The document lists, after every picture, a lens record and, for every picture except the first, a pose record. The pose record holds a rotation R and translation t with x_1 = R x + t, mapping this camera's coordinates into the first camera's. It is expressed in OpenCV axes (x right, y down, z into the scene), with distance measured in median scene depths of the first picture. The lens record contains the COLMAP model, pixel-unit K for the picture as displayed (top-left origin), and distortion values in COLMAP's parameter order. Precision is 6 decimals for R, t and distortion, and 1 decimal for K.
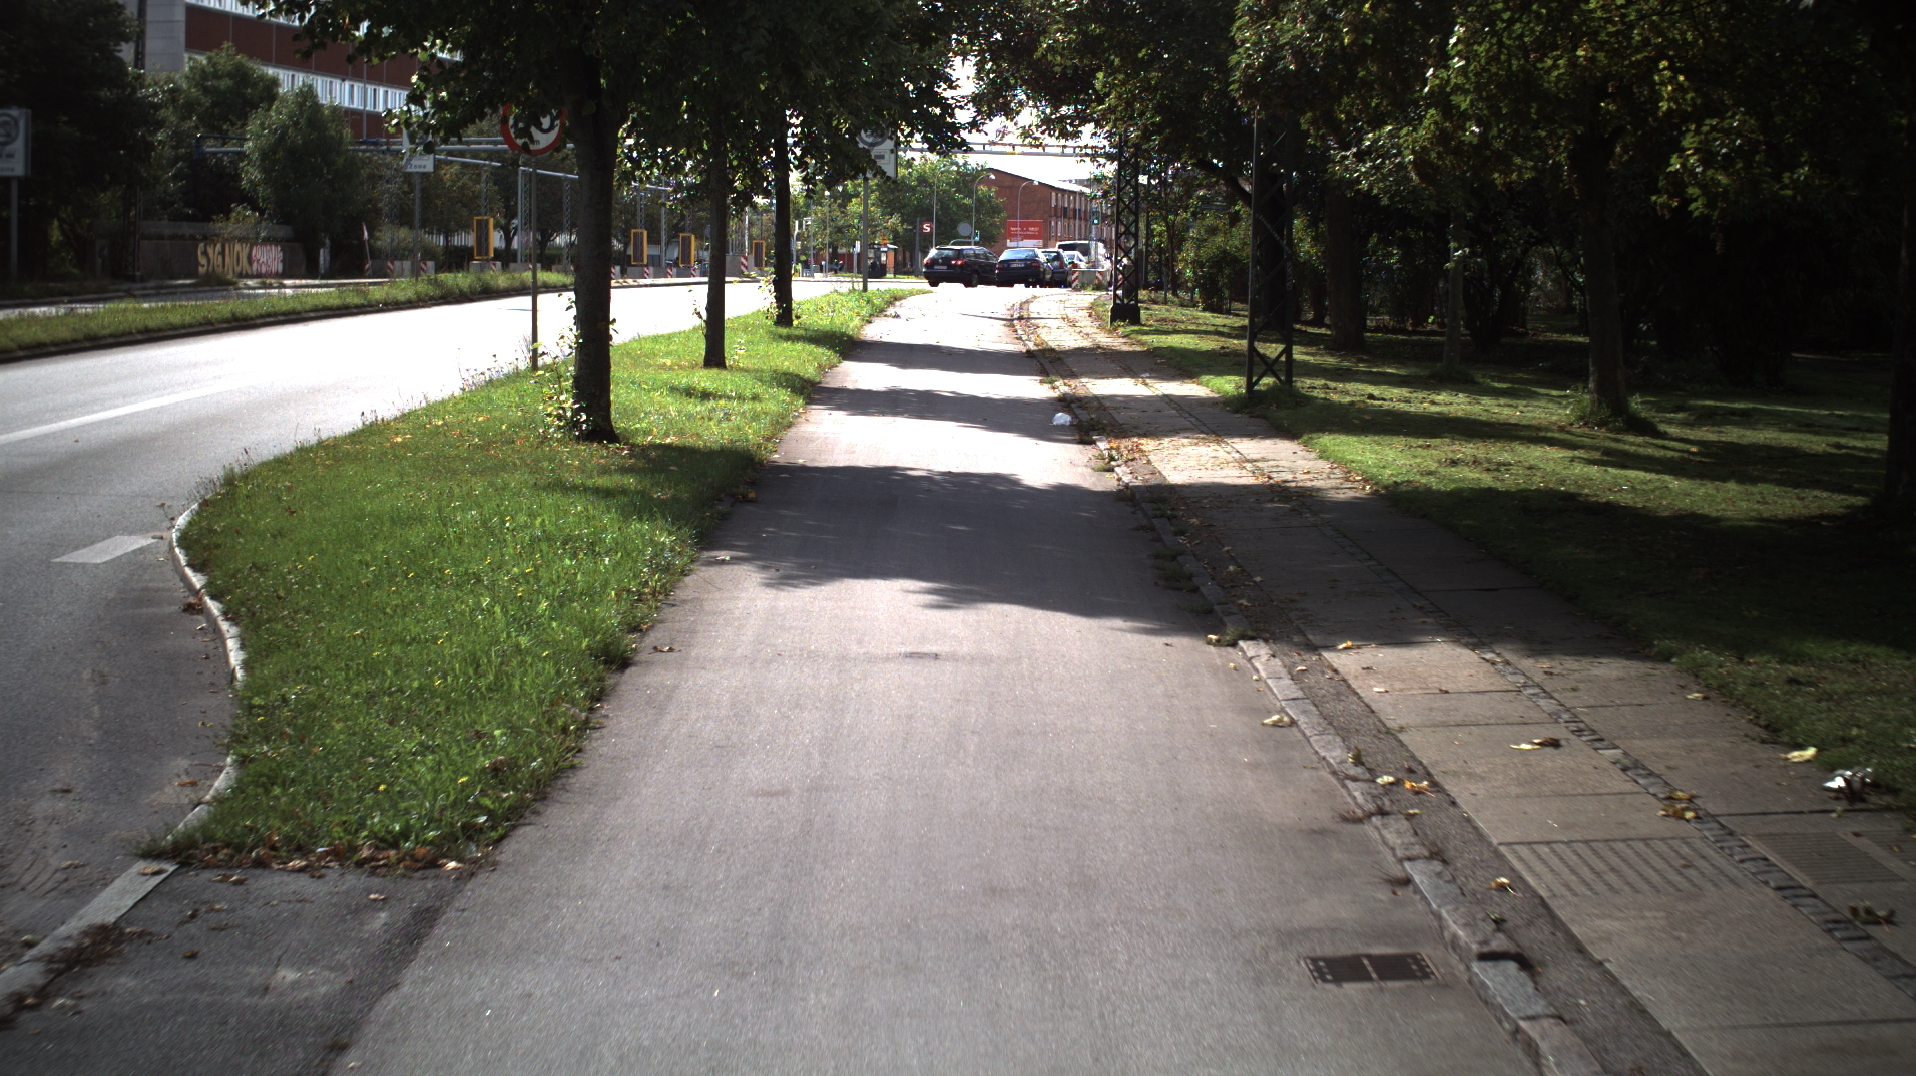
lens RADIAL K [[2617.5, 0, 958.0], [0, 2617.5, 538.0], [0, 0, 1]] dist [-0.121074, 0.028669]
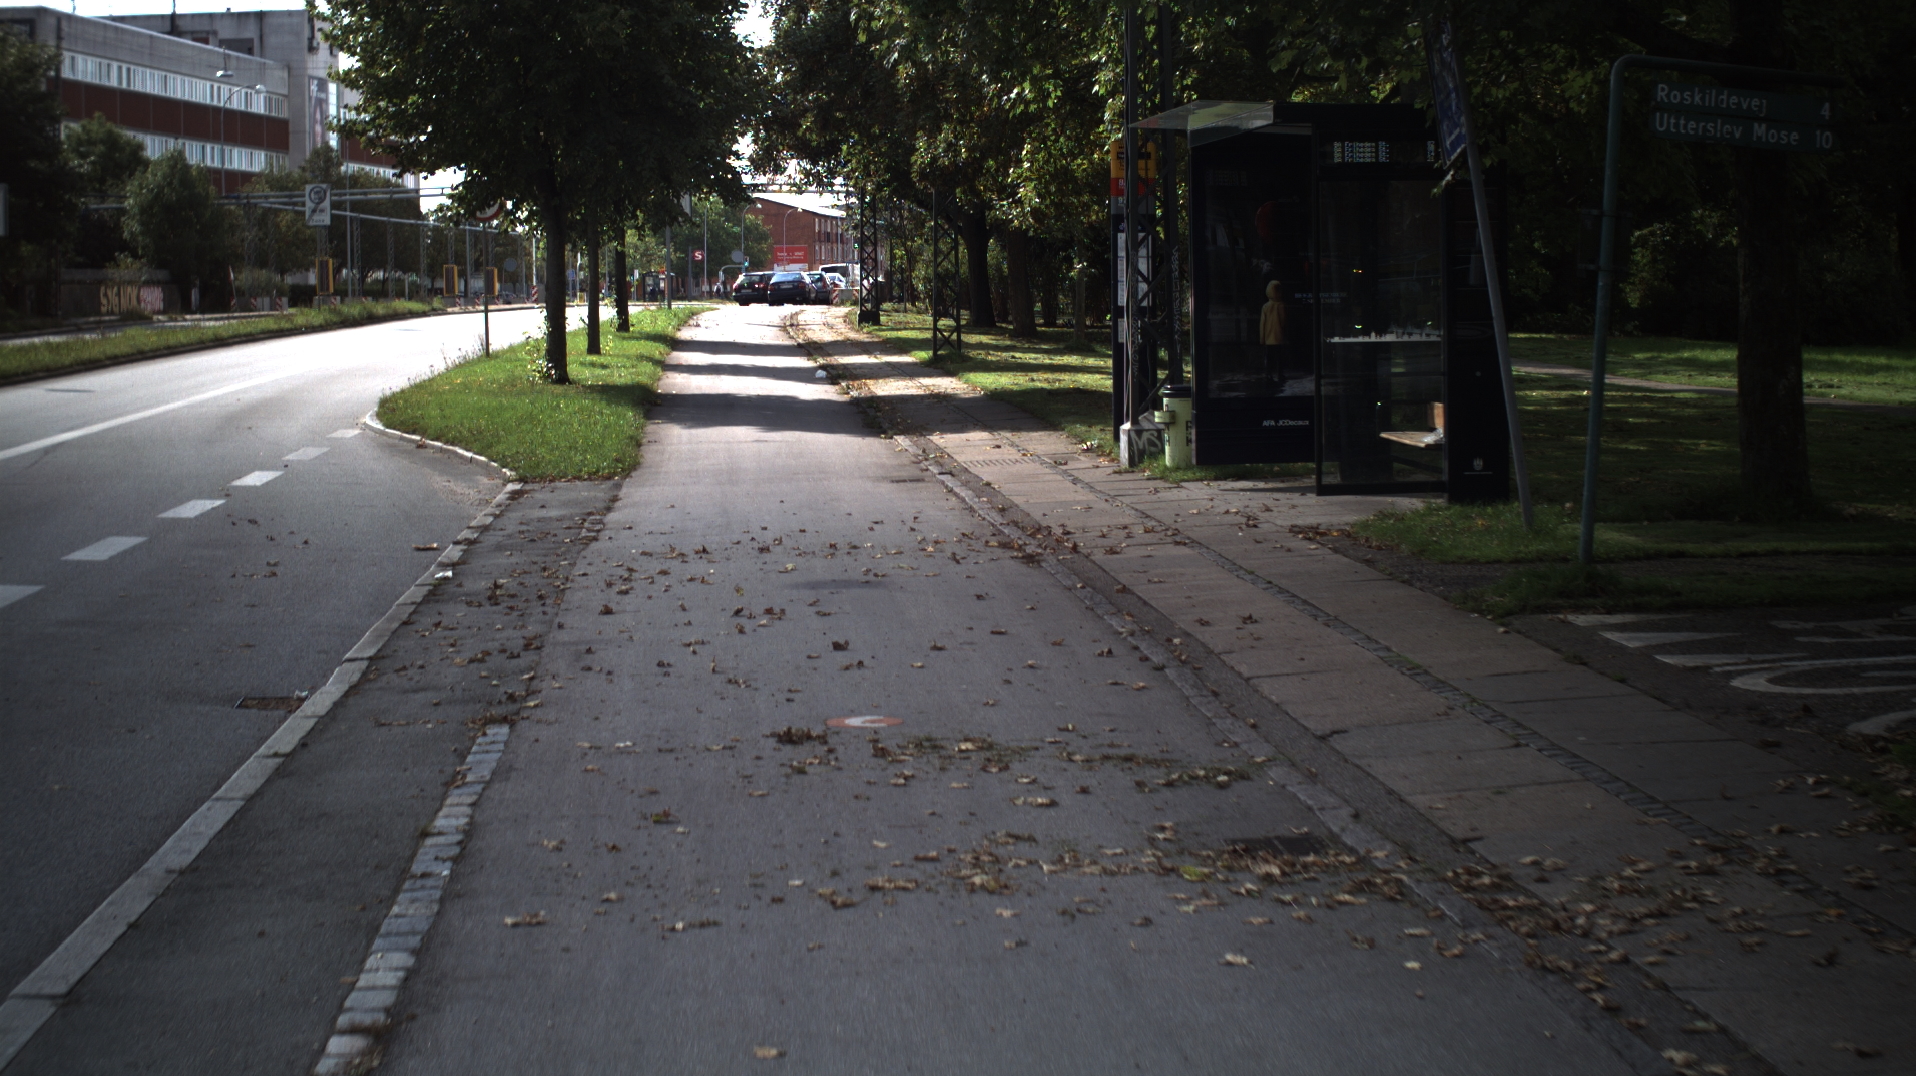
lens RADIAL K [[3429.1, 0, 958.0], [0, 3429.1, 538.0], [0, 0, 1]] dist [-0.275909, 0.297904]
pose [[0.996865, -0.030838, 0.072864, -0.020721], [0.033204, 0.998952, -0.031491, 0.077464], [-0.071817, 0.033812, 0.996845, -0.694523]]
